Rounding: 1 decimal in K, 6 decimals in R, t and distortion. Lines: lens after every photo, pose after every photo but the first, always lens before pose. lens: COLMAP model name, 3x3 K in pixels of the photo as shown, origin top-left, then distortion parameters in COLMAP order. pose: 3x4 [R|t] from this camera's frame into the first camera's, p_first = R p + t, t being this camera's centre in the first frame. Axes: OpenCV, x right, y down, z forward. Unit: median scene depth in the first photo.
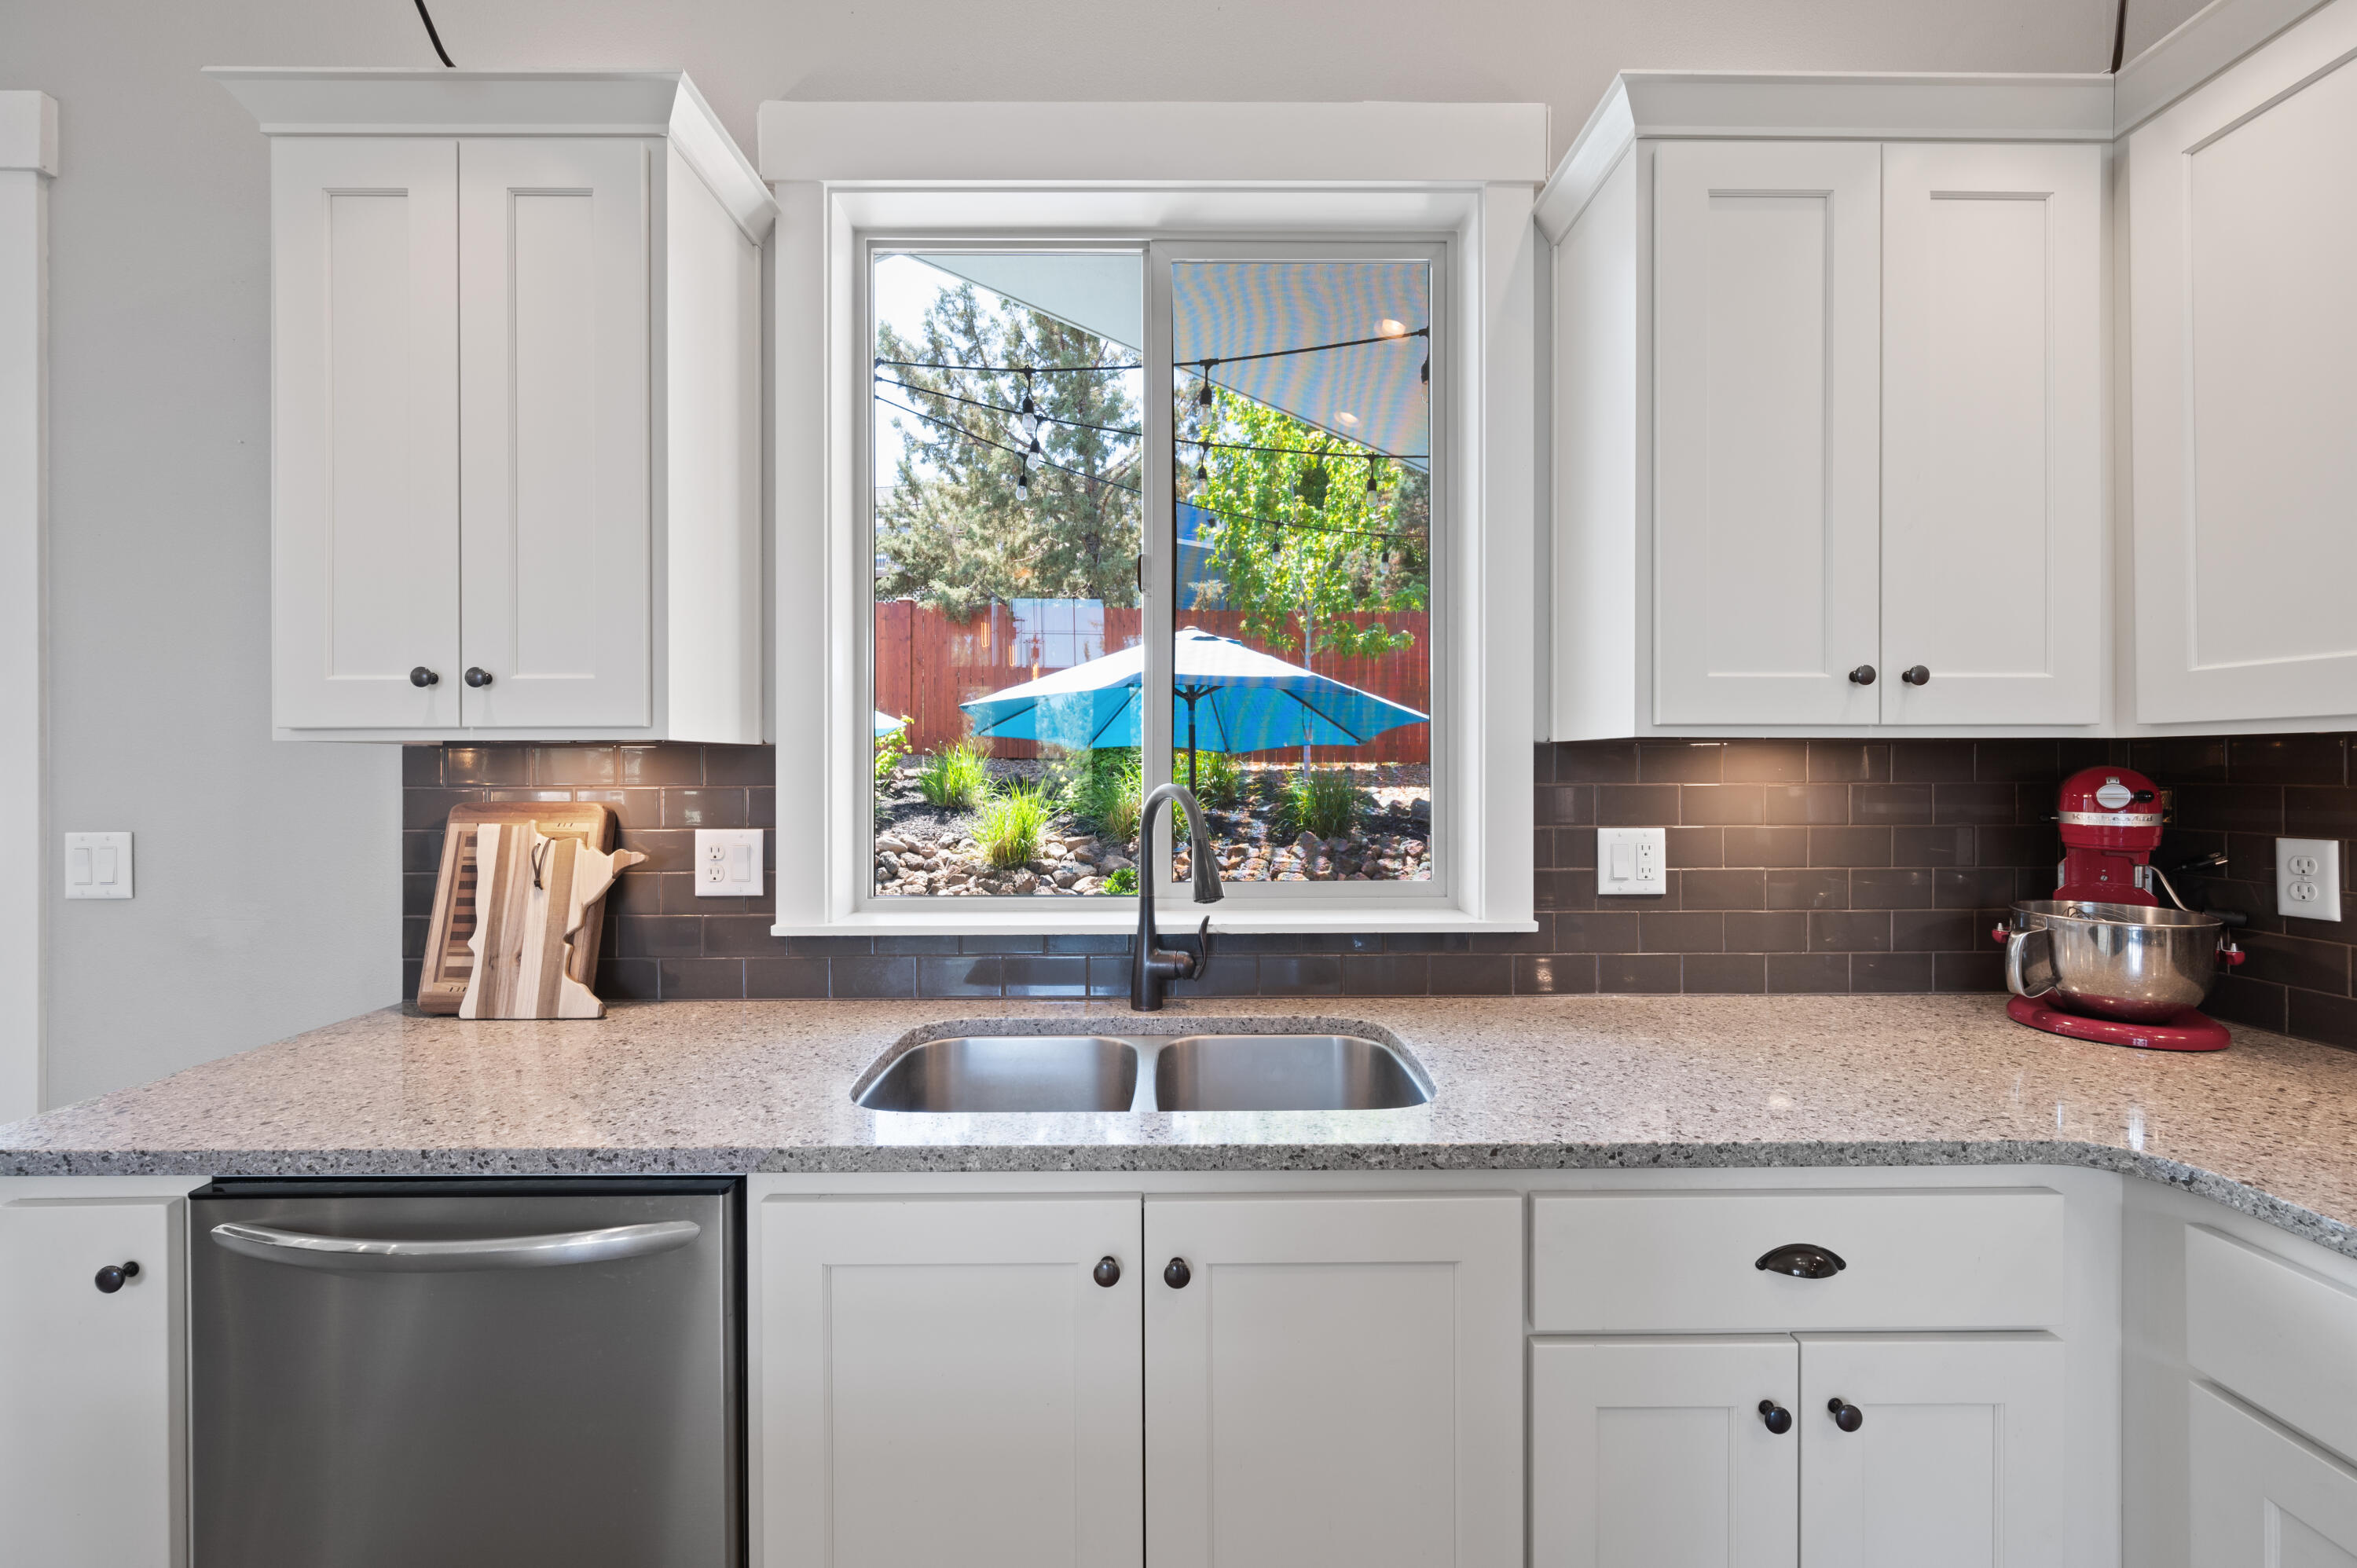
lens RADIAL K [[935.5, 0, 1172.3], [0, 935.5, 774.4], [0, 0, 1]] dist [-0.003089, -0.000434]
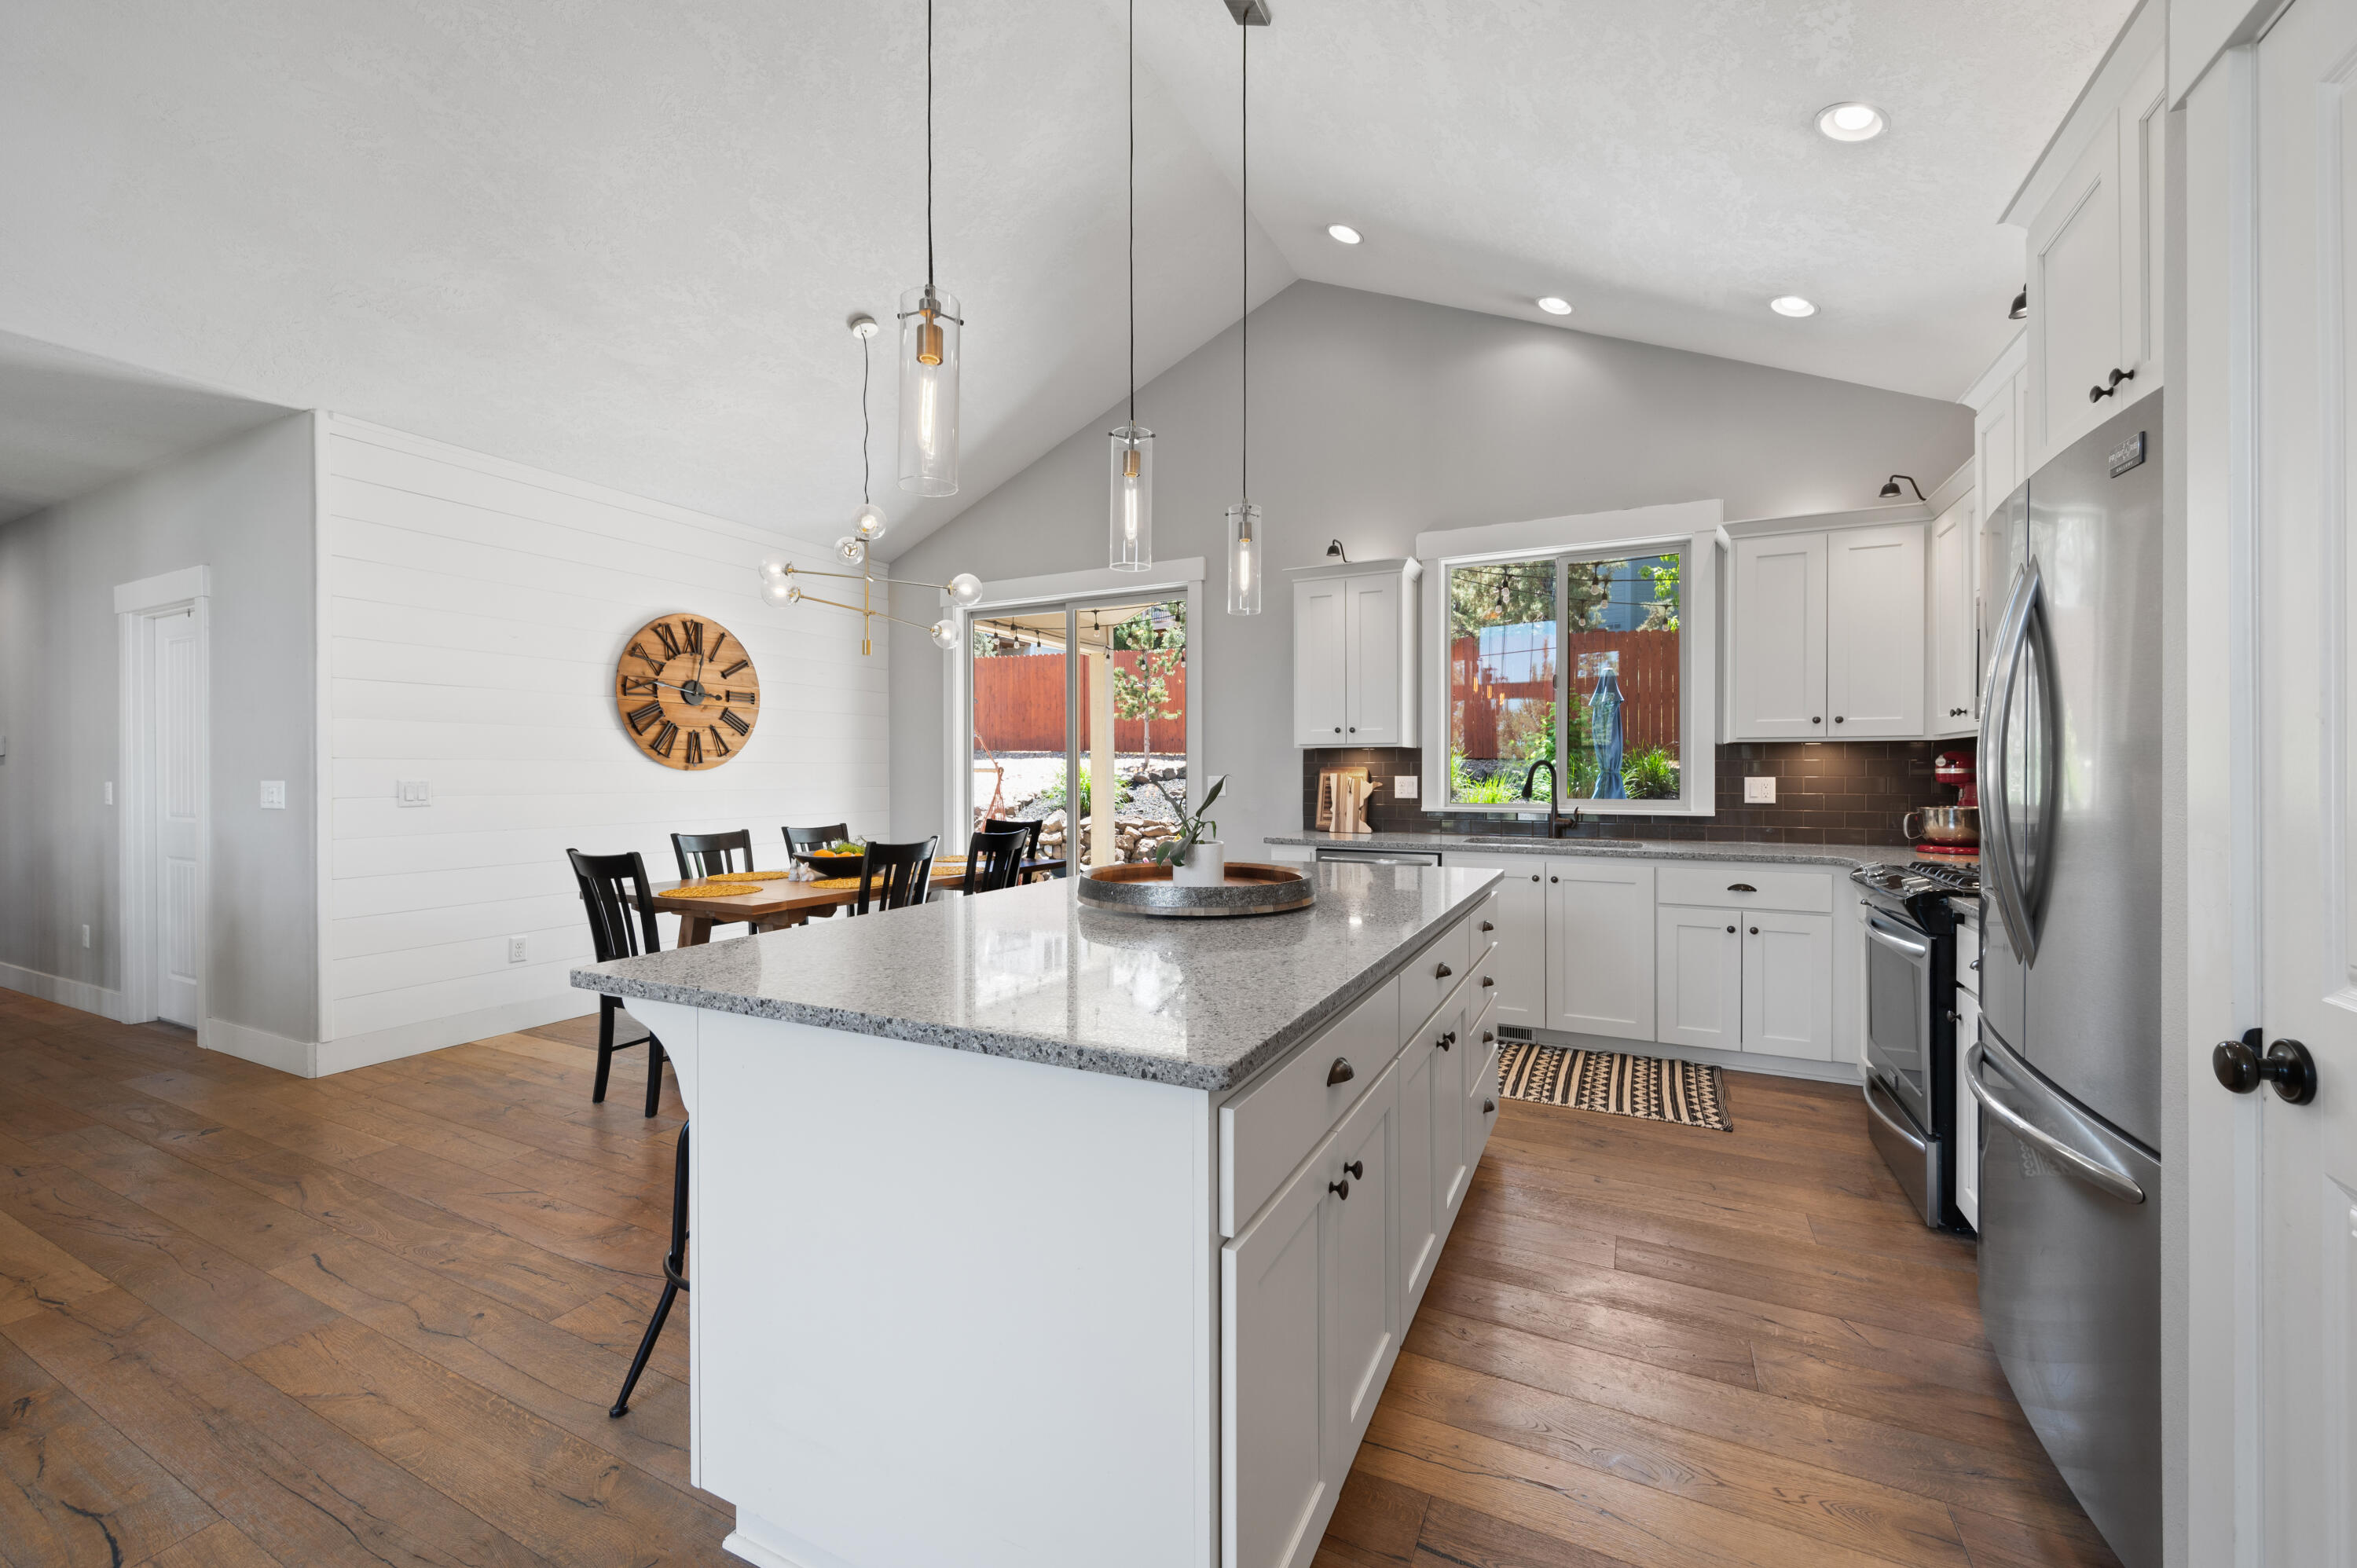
lens RADIAL K [[935.5, 0, 1165.3], [0, 935.5, 776.2], [0, 0, 1]] dist [-0.003089, -0.000434]
pose [[0.887177, 0.003917, -0.461413, 0.232766], [-0.005002, 0.999987, -0.001128, 0.067034], [0.461402, 0.003309, 0.887185, -2.075847]]
